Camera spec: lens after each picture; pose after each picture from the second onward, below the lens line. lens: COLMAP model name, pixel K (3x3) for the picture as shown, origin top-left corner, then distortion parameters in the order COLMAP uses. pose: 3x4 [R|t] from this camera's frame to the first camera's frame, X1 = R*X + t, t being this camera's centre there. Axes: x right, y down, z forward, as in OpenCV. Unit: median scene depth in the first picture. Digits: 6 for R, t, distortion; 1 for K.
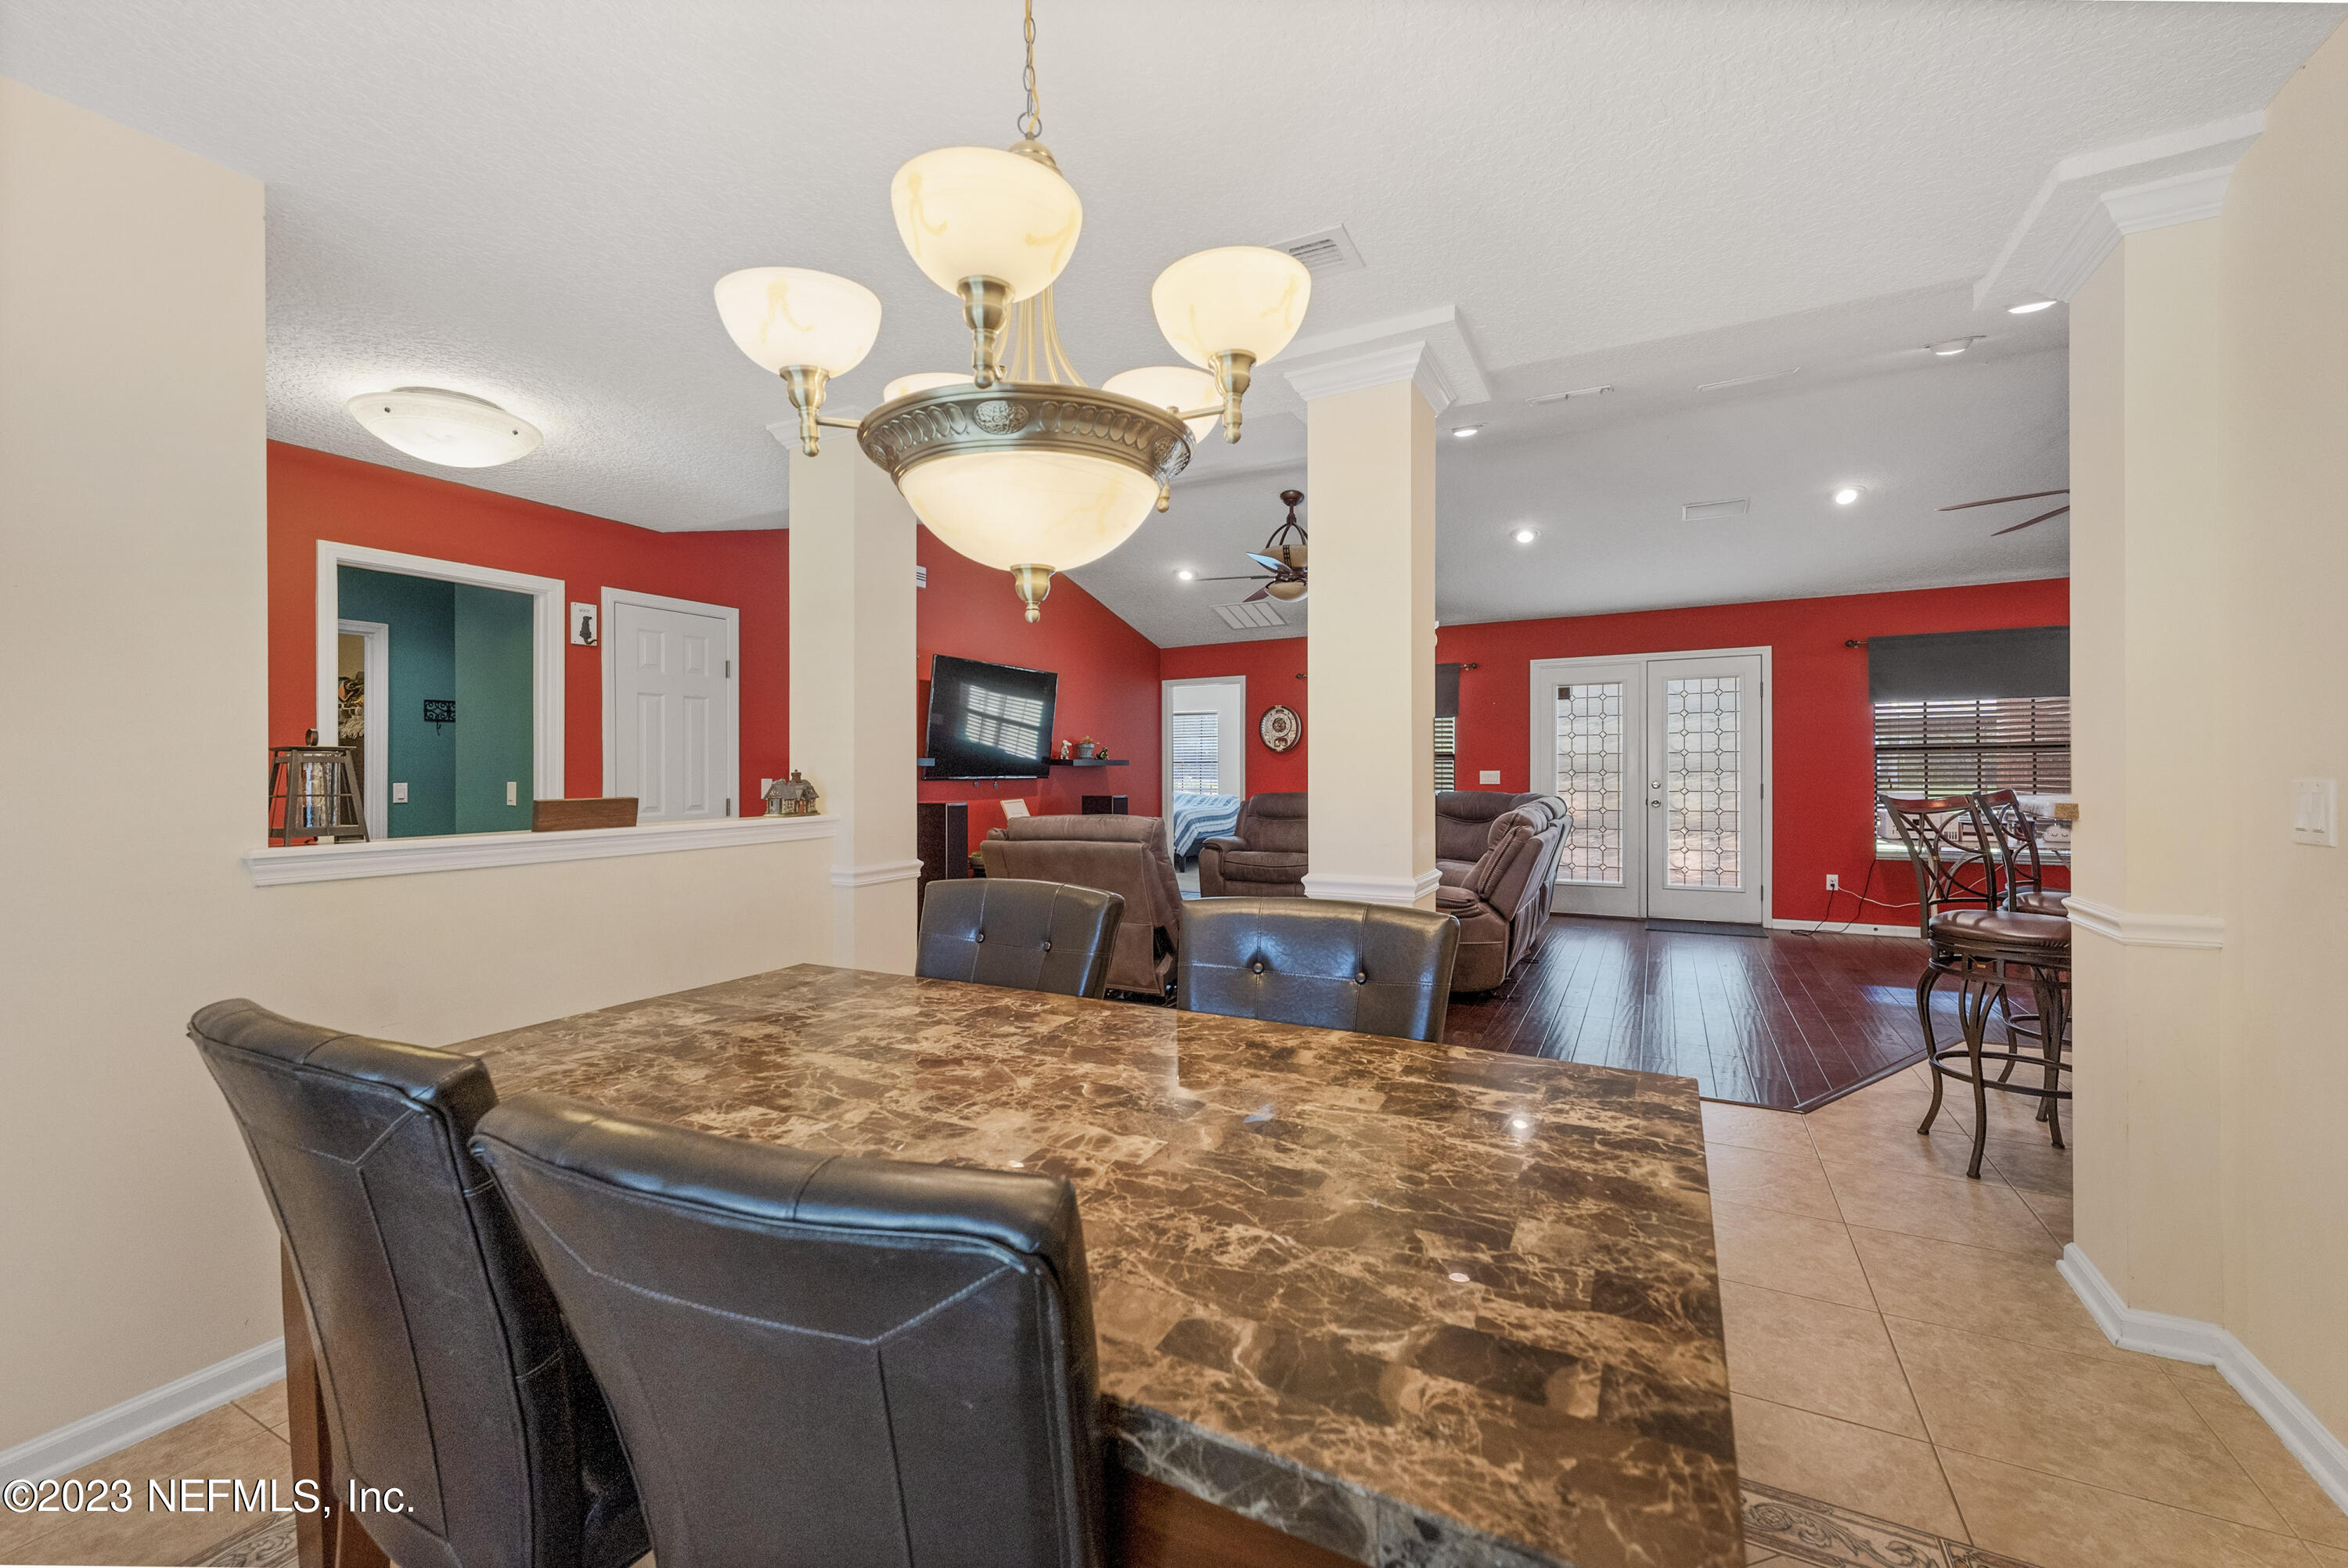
lens RADIAL K [[949.8, 0, 1164.4], [0, 949.8, 777.0], [0, 0, 1]] dist [-0.008994, 0.004052]
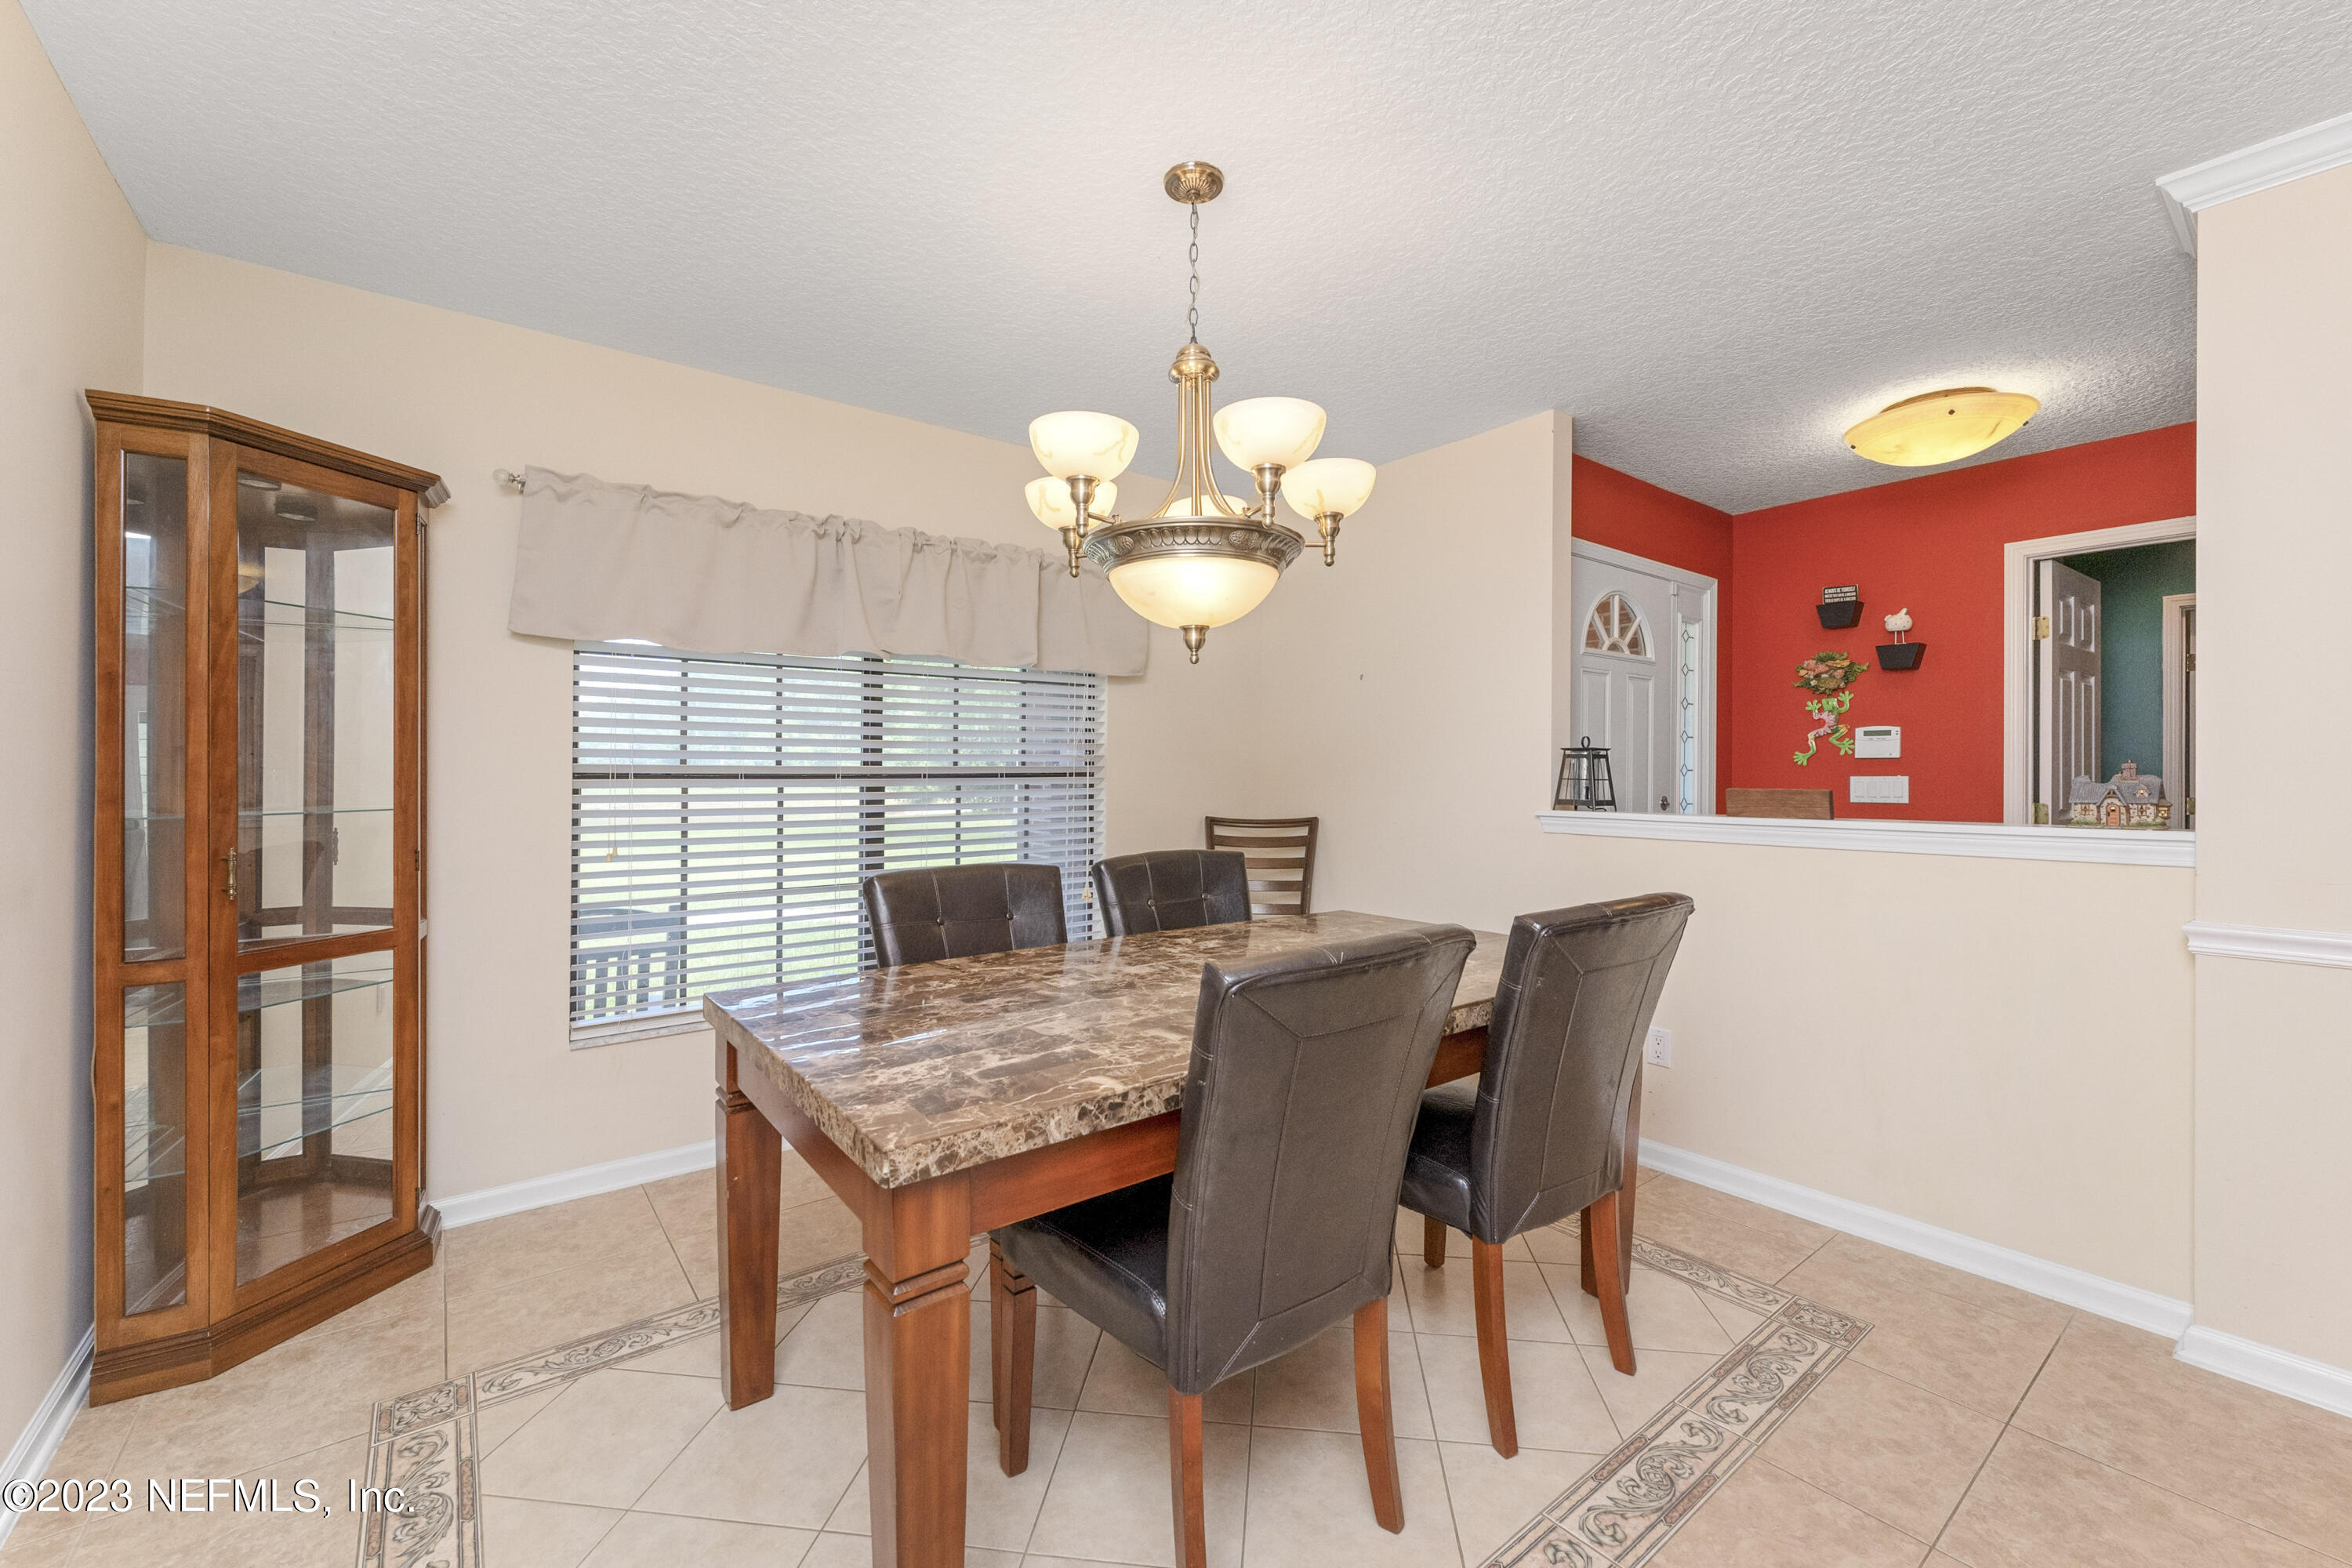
lens RADIAL K [[988.1, 0, 1229.4], [0, 988.1, 741.8], [0, 0, 1]] dist [0.000984, 0.000161]
pose [[-0.394805, -0.015608, -0.918633, 0.241979], [-0.002648, 0.999871, -0.015850, -0.004430], [0.918761, -0.003825, -0.394795, 0.315638]]
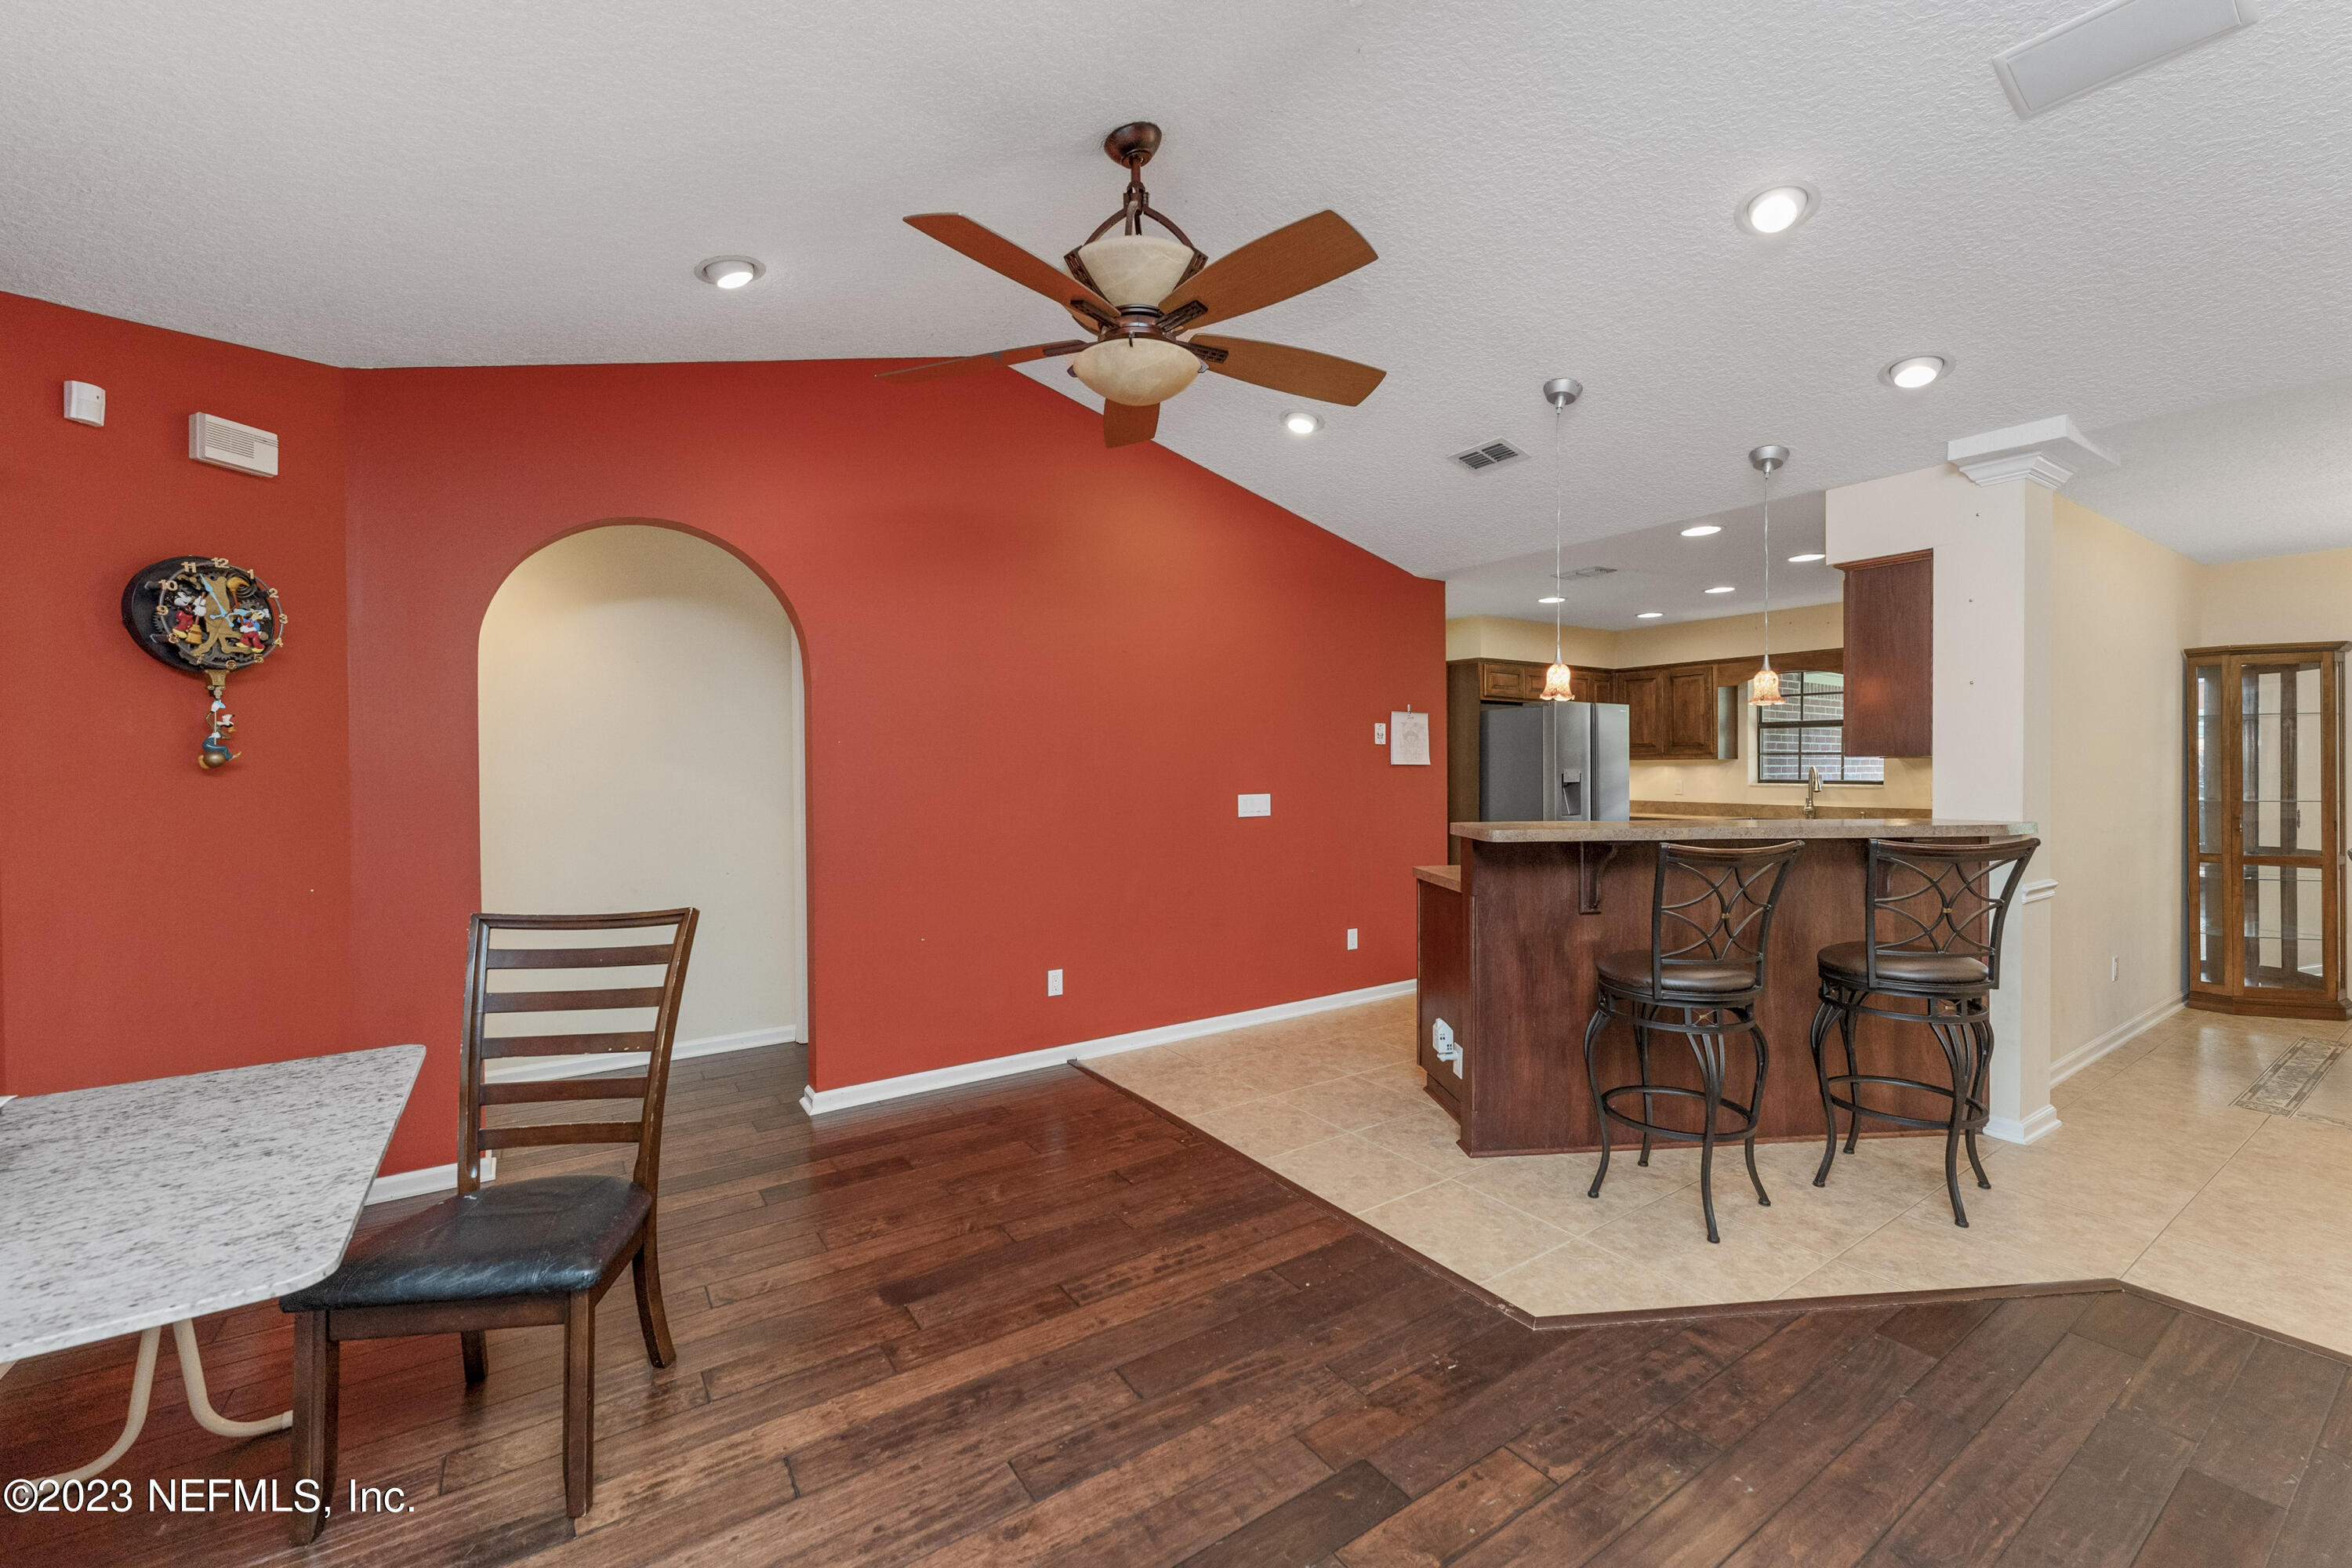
lens RADIAL K [[947.1, 0, 1184.1], [0, 947.1, 779.9], [0, 0, 1]] dist [0.001678, -0.000037]
pose [[-0.881098, 0.003875, 0.472918, 0.469574], [0.015107, 0.999687, 0.019955, -0.030320], [-0.472693, 0.024727, -0.880880, 0.985178]]
